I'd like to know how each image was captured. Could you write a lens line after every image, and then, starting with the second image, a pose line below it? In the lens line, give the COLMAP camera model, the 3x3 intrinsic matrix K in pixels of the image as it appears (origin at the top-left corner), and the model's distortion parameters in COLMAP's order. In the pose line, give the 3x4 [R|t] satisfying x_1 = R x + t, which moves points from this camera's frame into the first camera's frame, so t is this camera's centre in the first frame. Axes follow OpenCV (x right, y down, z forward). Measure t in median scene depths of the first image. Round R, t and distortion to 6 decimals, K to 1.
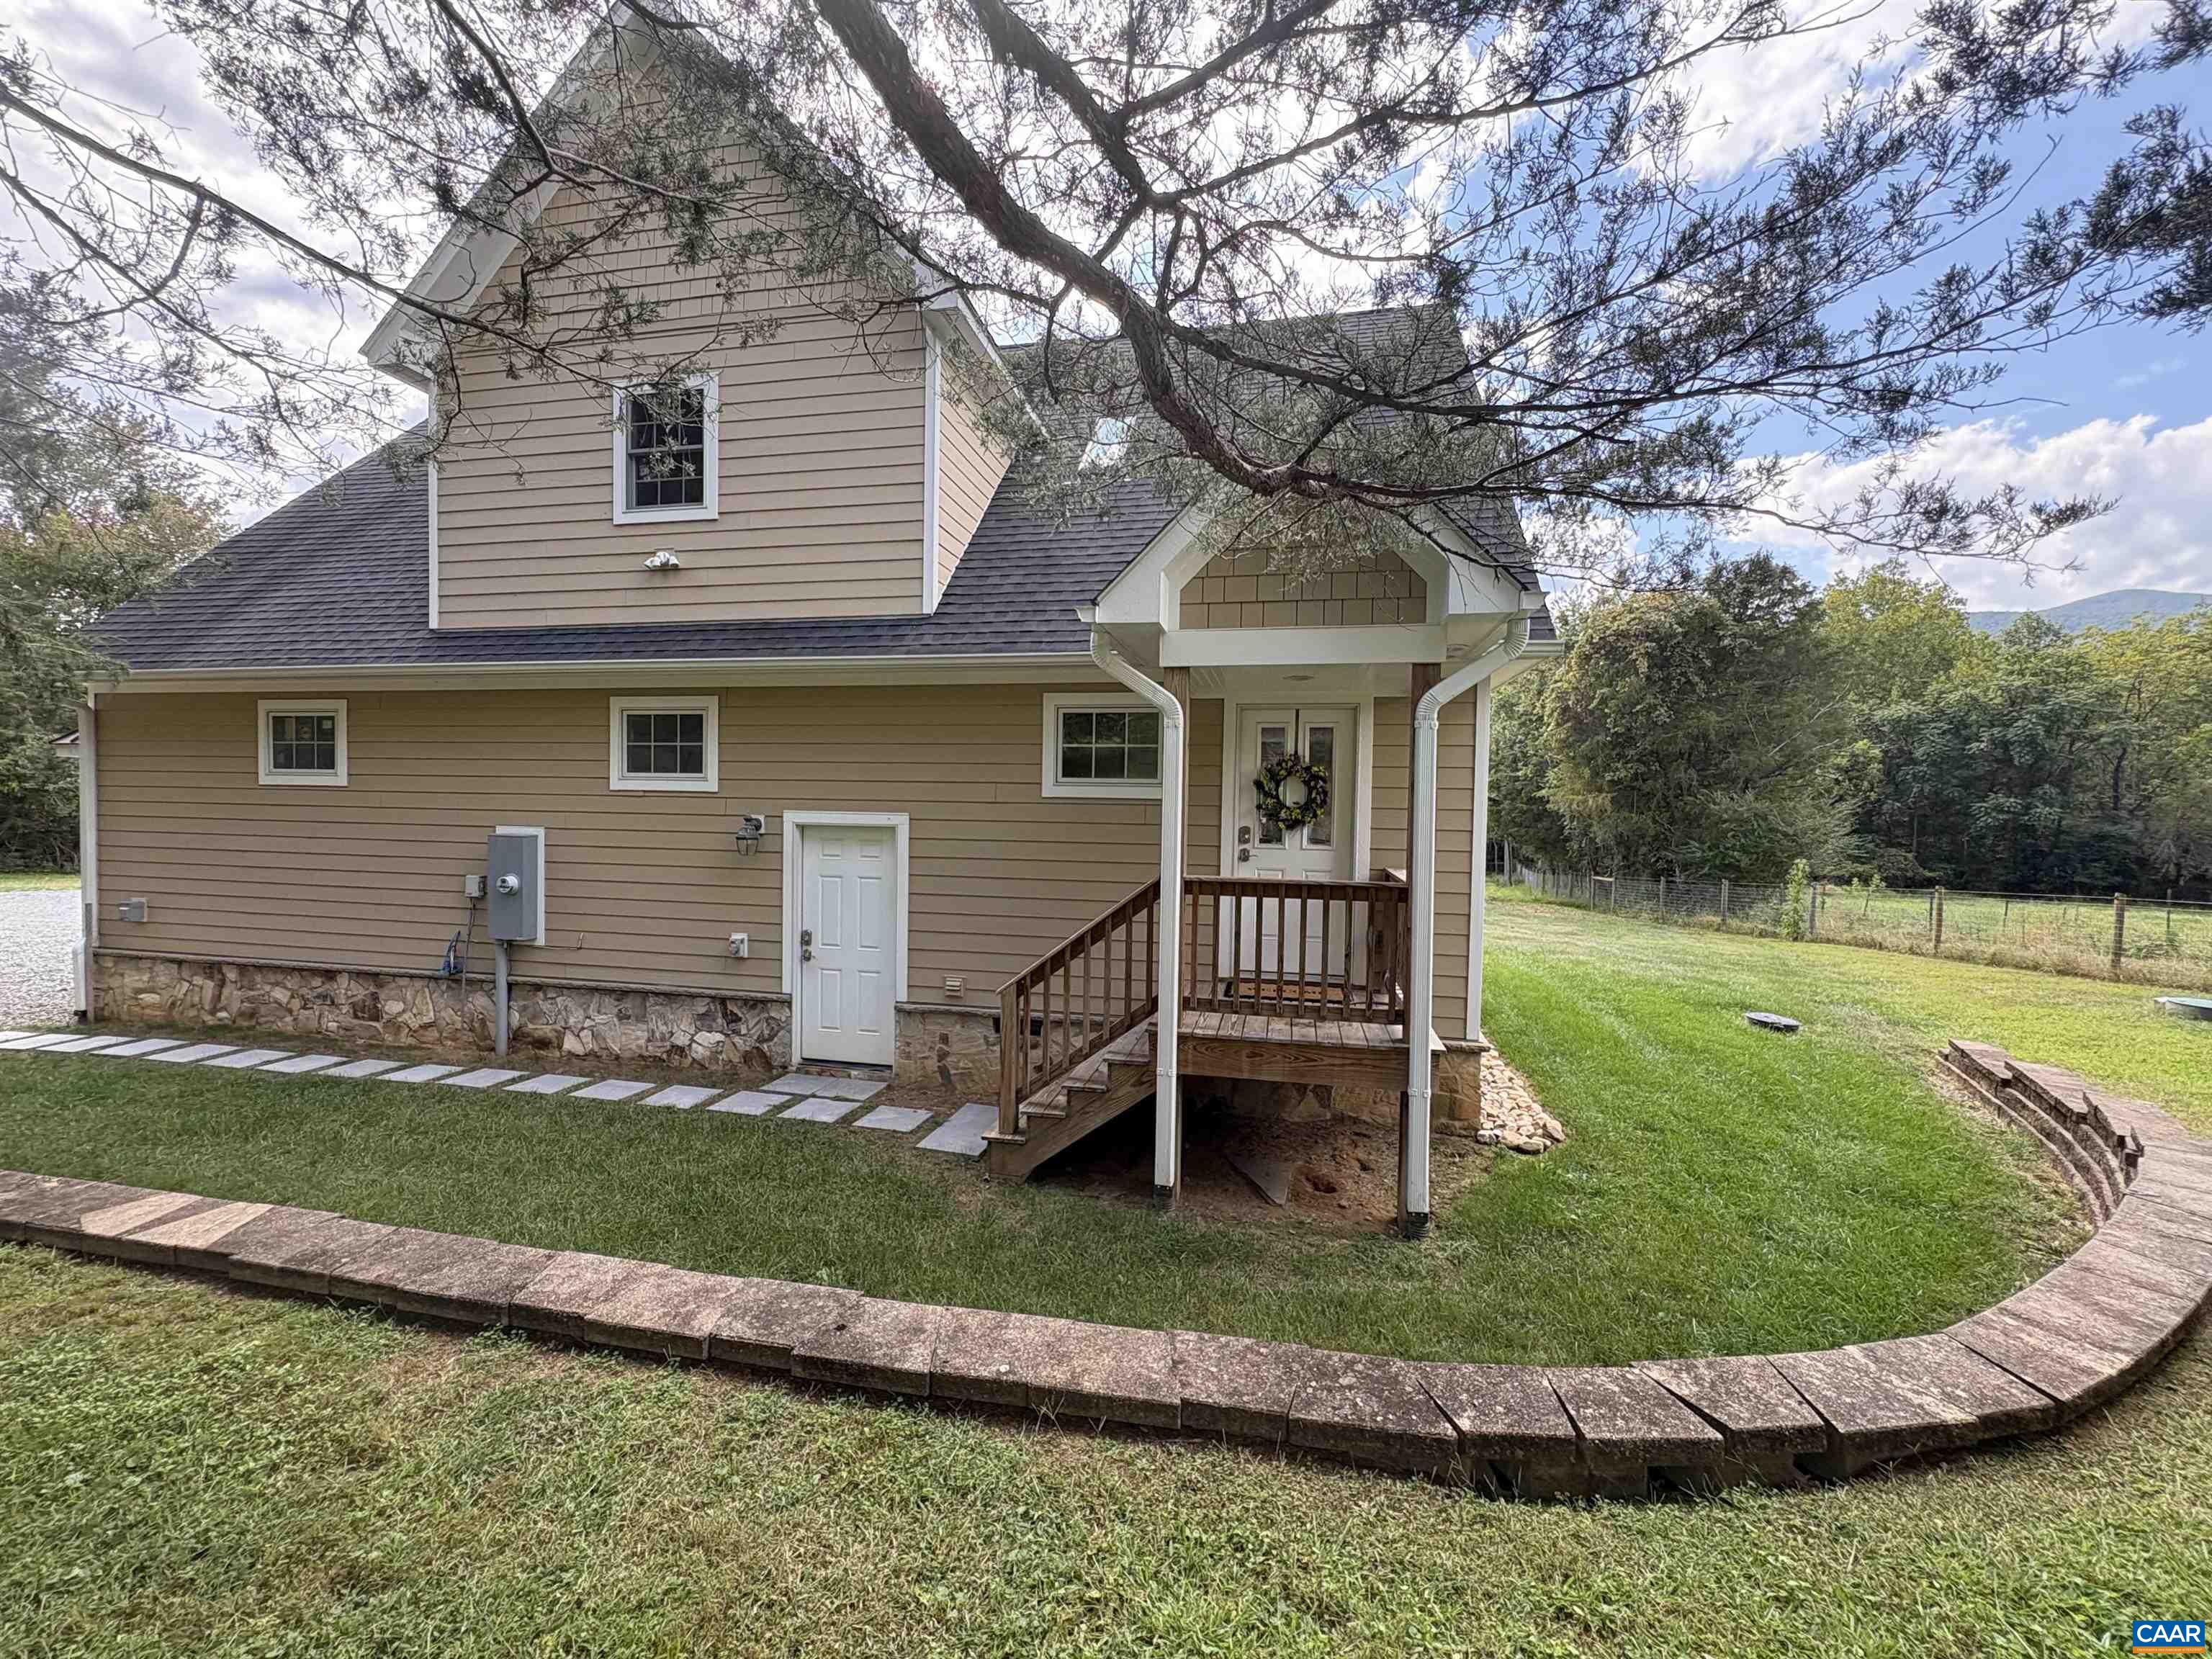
lens RADIAL K [[882.6, 0, 1106.8], [0, 882.6, 835.8], [0, 0, 1]] dist [0.001151, 0.001170]
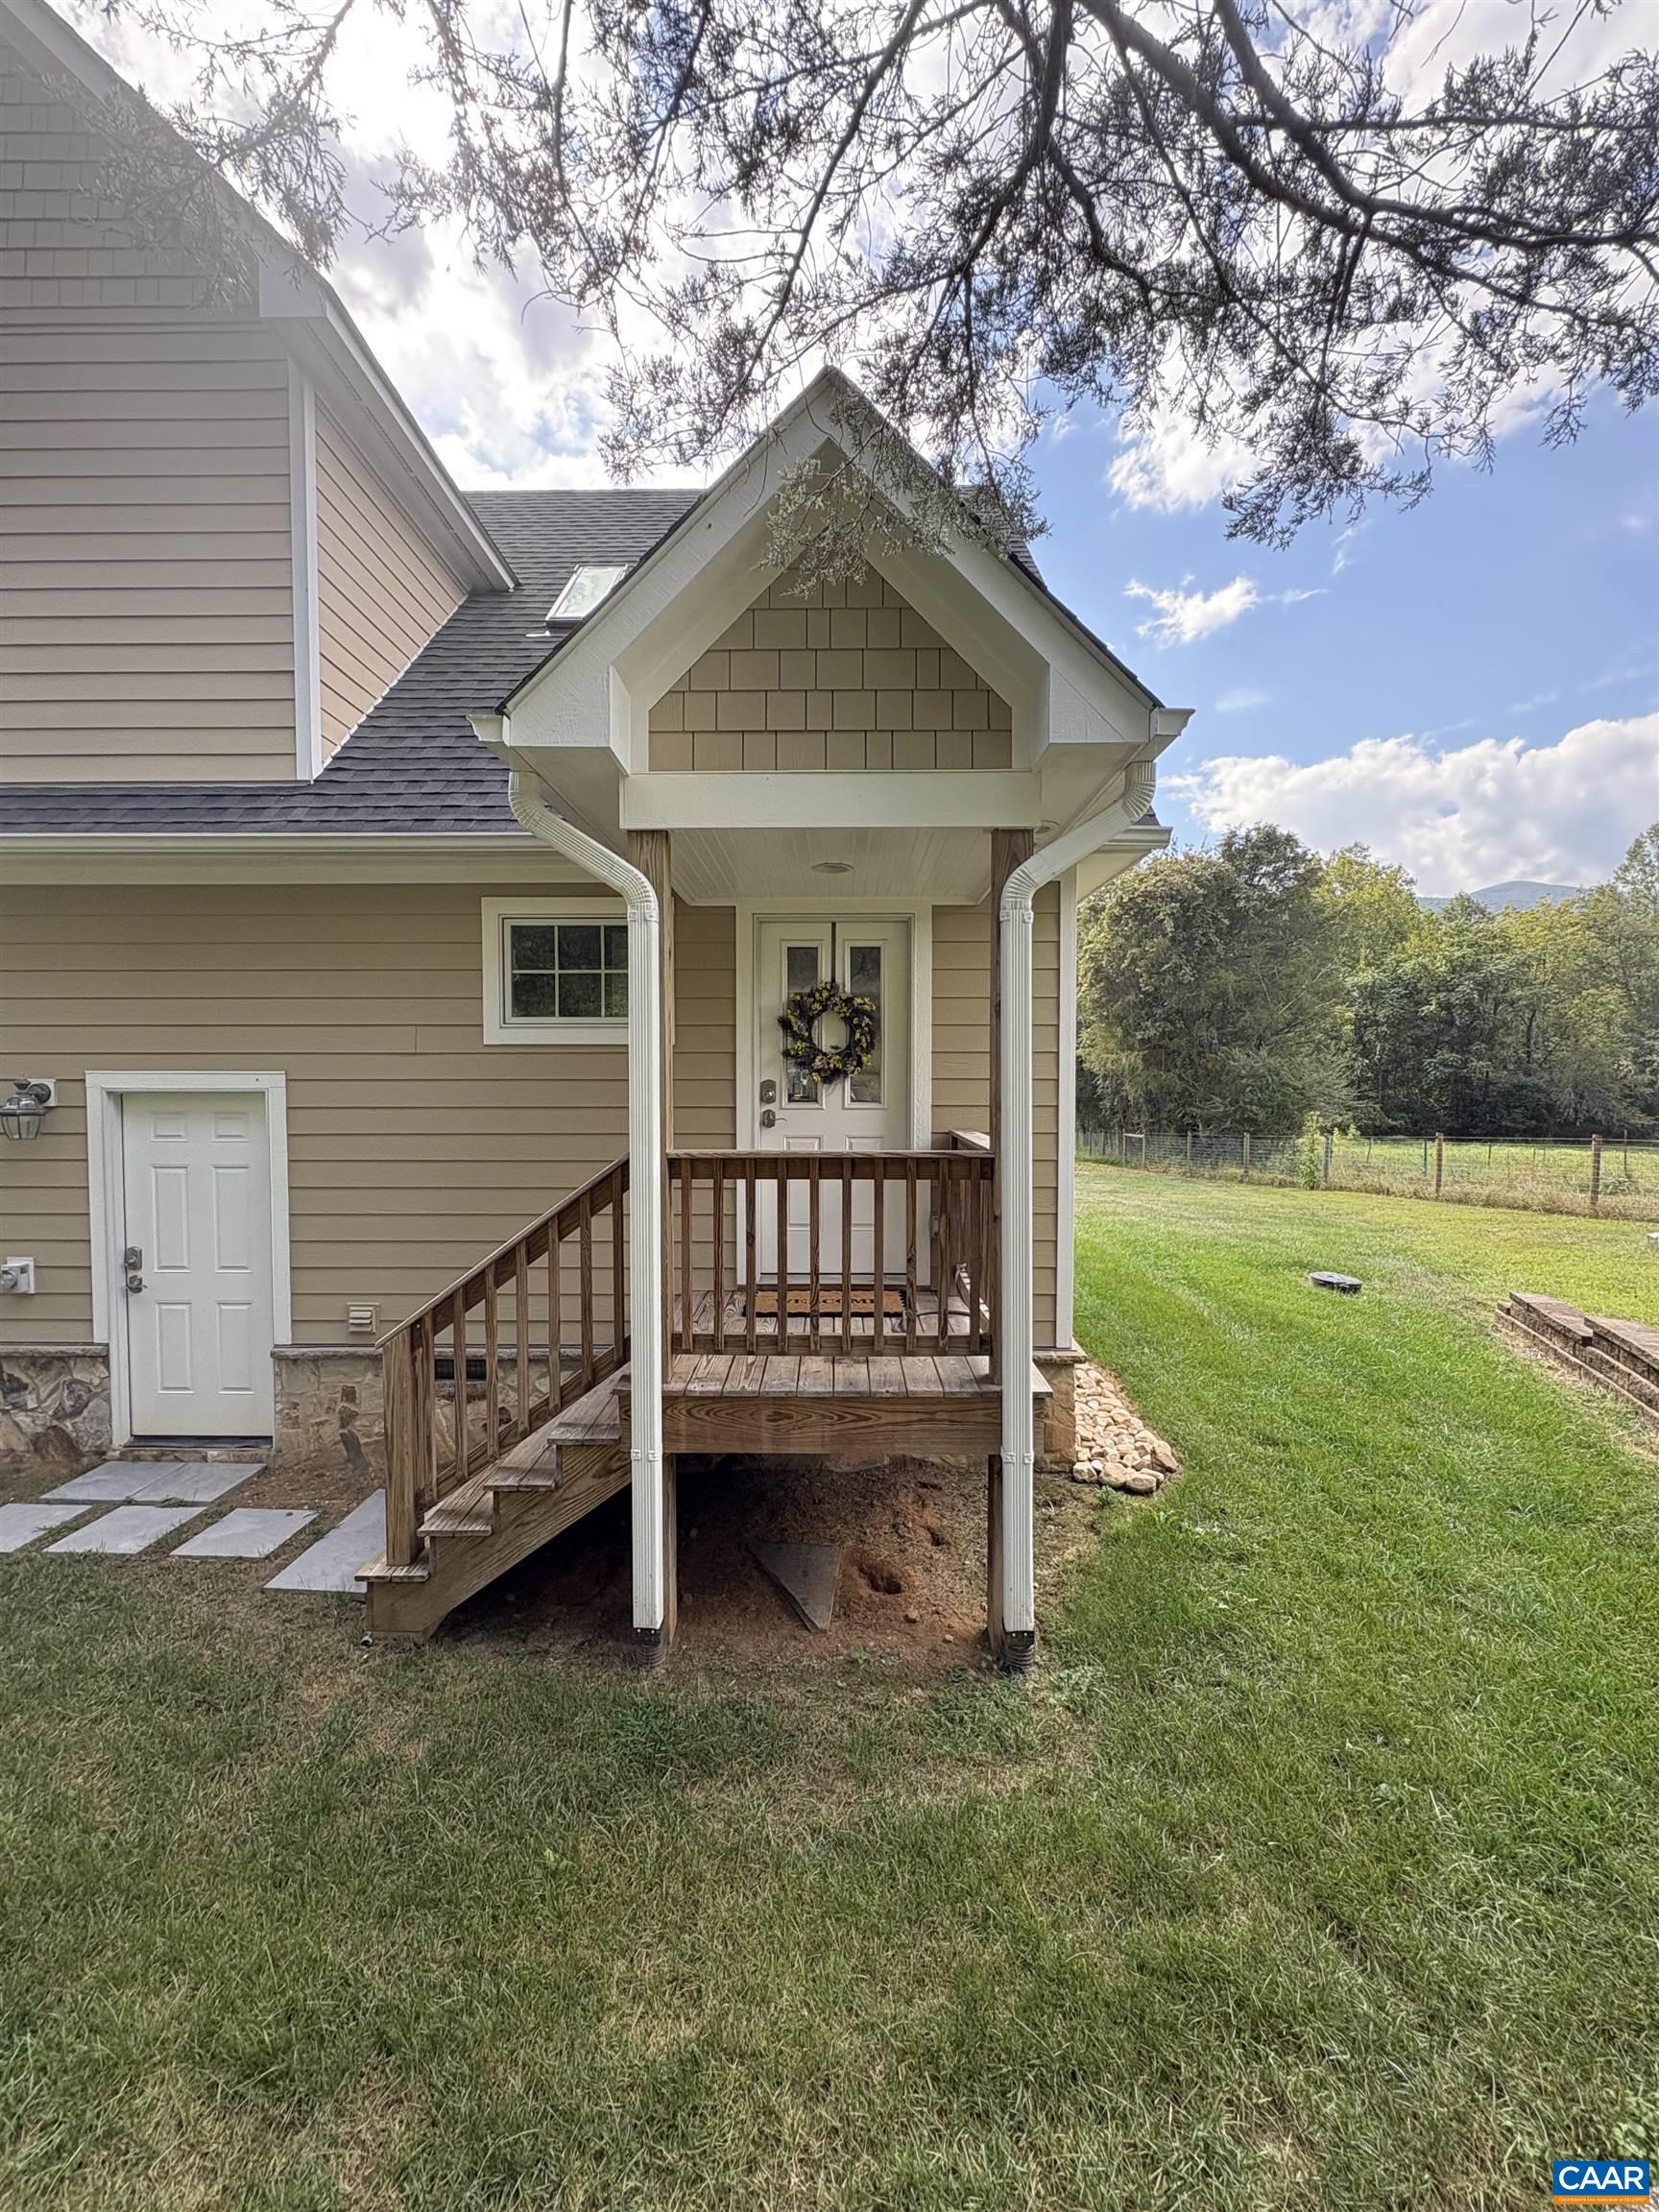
lens RADIAL K [[882.6, 0, 831.4], [0, 882.6, 1110.7], [0, 0, 1]] dist [0.001151, 0.001170]
pose [[0.980129, -0.025019, 0.196775, 0.057757], [0.023841, 0.999681, 0.008354, 0.009434], [-0.196921, -0.003496, 0.980413, 0.244004]]
